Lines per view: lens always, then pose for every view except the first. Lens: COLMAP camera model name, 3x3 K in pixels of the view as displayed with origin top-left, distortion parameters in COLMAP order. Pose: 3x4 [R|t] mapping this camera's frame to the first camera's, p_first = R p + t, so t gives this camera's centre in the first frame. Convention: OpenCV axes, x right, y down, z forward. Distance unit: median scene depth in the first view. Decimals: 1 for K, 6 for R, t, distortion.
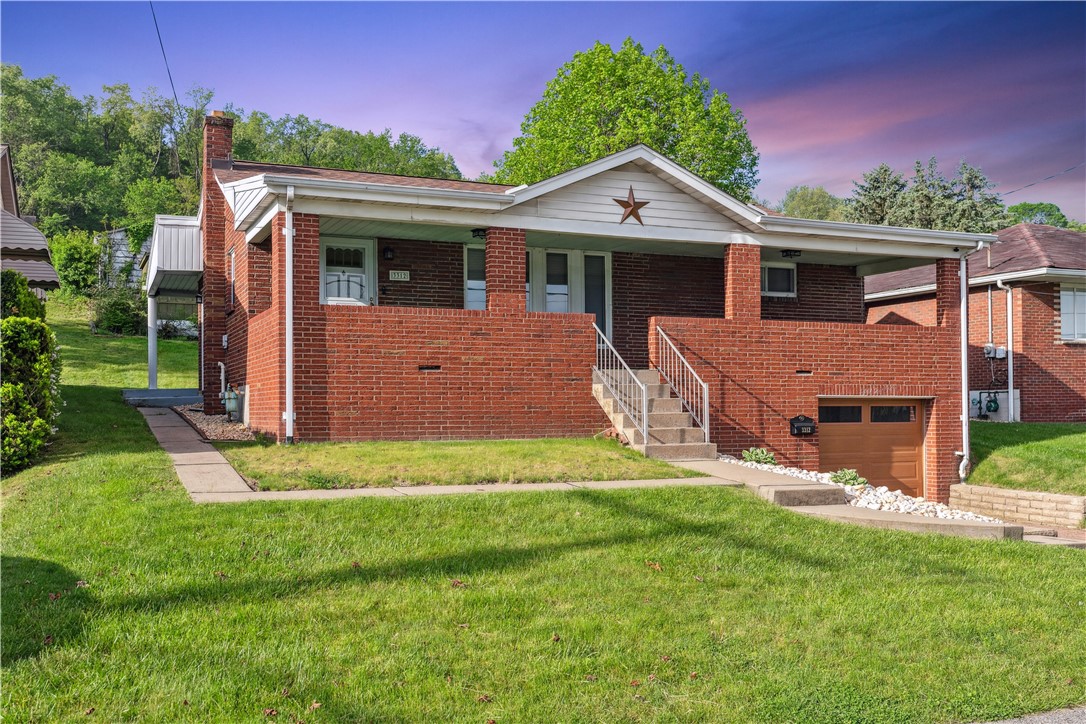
lens RADIAL K [[1029.7, 0, 543.0], [0, 1029.7, 362.0], [0, 0, 1]] dist [0.006850, 0.001609]
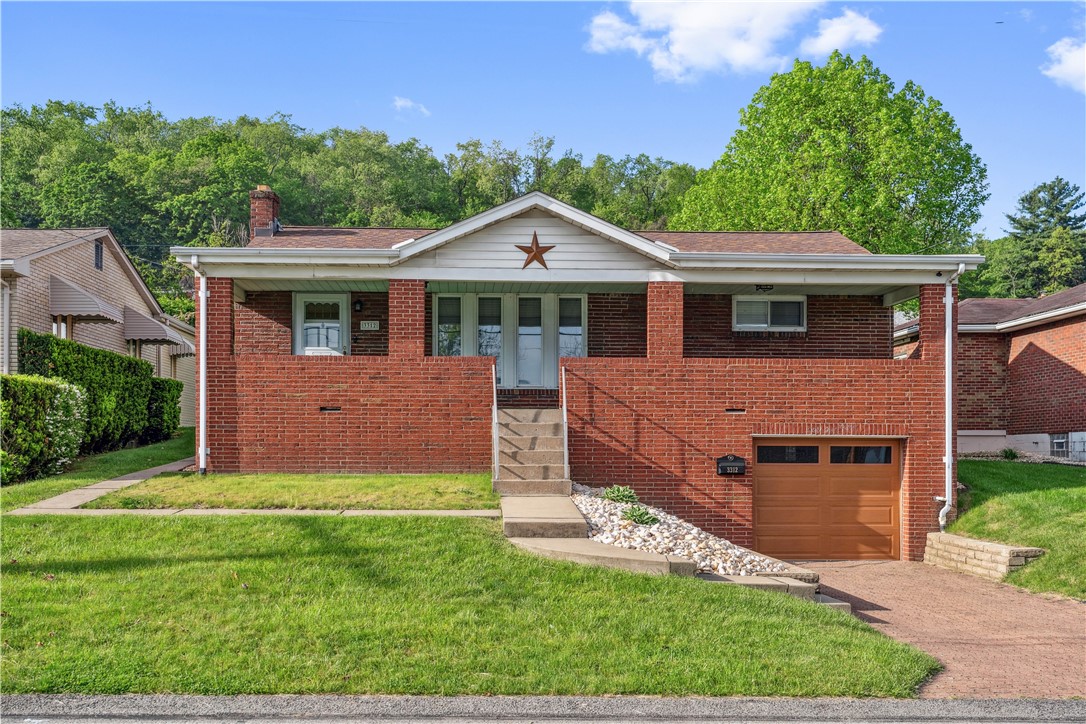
lens RADIAL K [[1074.8, 0, 541.3], [0, 1074.8, 427.1], [0, 0, 1]] dist [0.054013, -0.260345]
pose [[0.935581, -0.002309, -0.353106, 0.447817], [0.009498, 0.999781, 0.018628, 0.004961], [0.352986, -0.020781, 0.935398, -0.012468]]
